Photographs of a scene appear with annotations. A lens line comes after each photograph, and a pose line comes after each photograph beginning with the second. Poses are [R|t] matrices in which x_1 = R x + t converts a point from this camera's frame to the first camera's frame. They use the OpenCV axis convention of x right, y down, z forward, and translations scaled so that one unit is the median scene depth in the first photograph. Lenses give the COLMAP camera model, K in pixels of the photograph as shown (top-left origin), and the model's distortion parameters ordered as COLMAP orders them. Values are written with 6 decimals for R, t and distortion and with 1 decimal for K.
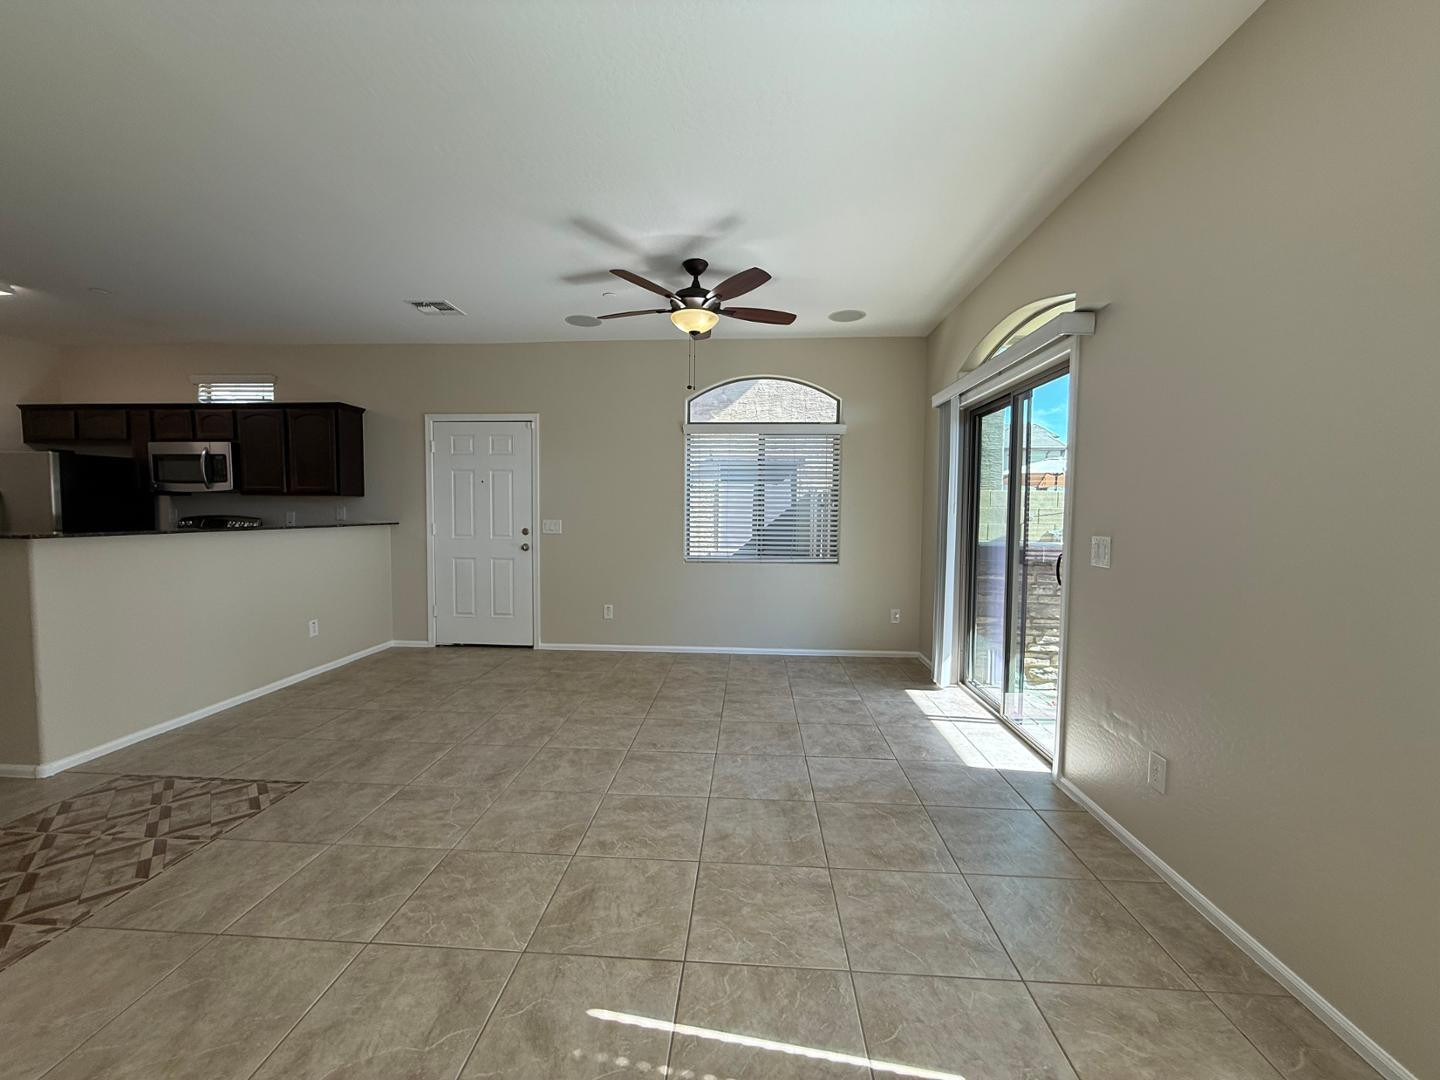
lens RADIAL K [[577.8, 0, 719.7], [0, 577.8, 540.2], [0, 0, 1]] dist [-0.002404, 0.000325]
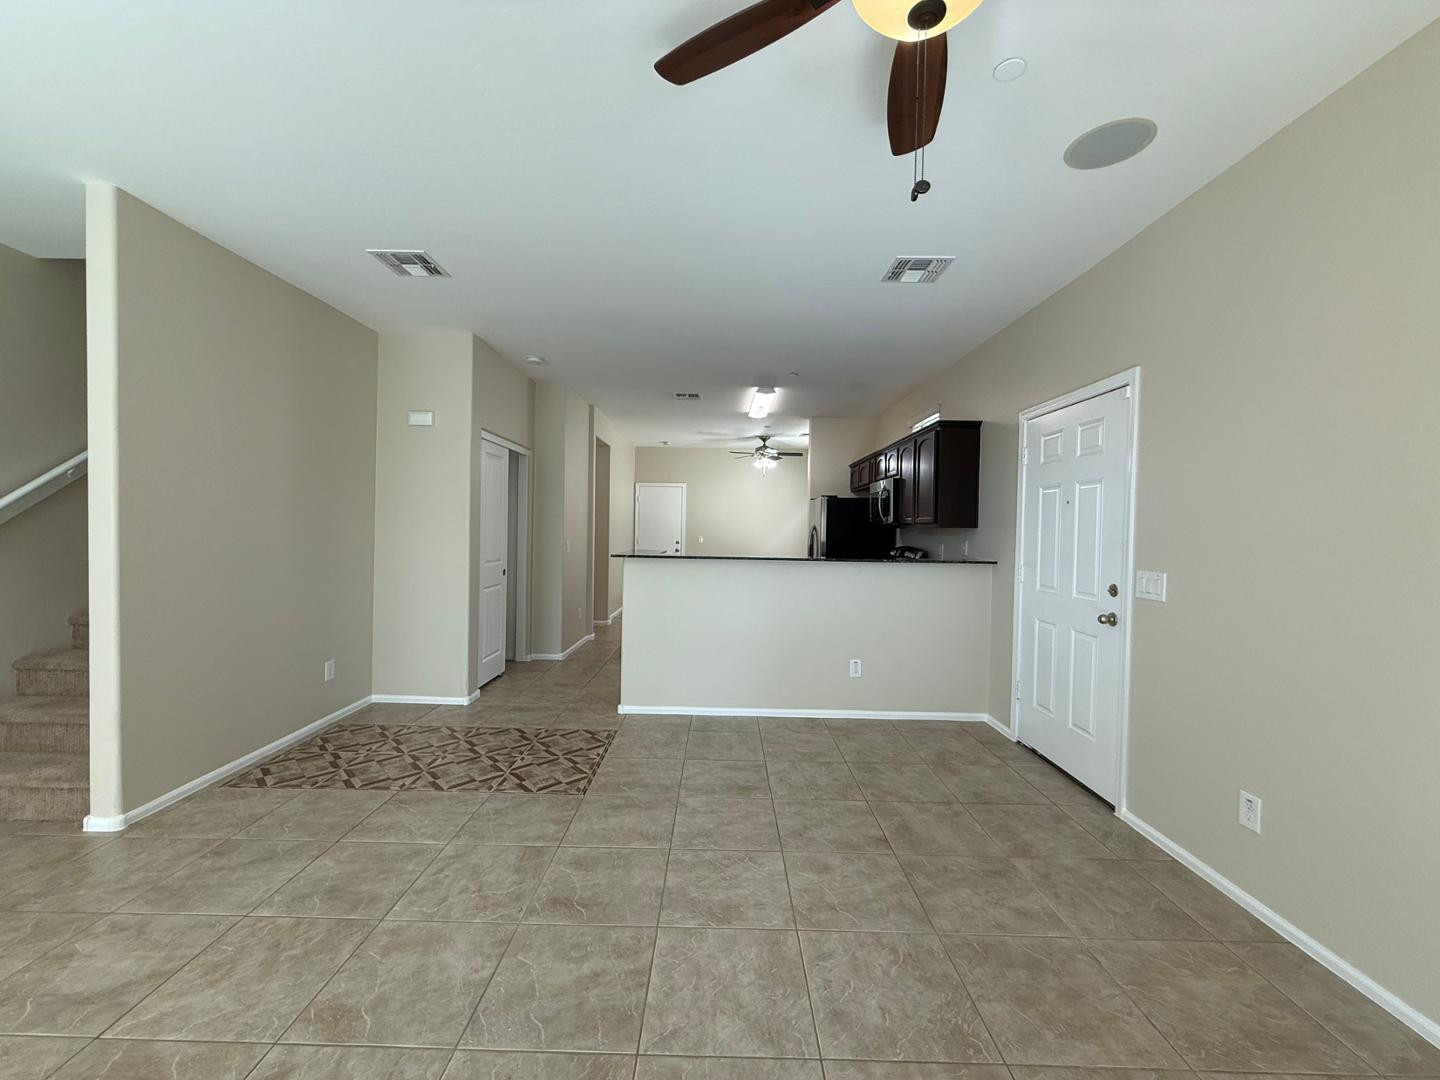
lens RADIAL K [[577.8, 0, 721.6], [0, 577.8, 538.7], [0, 0, 1]] dist [-0.002404, 0.000325]
pose [[0.042984, 0.010829, -0.999017, 0.310785], [-0.069772, 0.997532, 0.007811, -0.069045], [0.996636, 0.069368, 0.043633, 0.999208]]
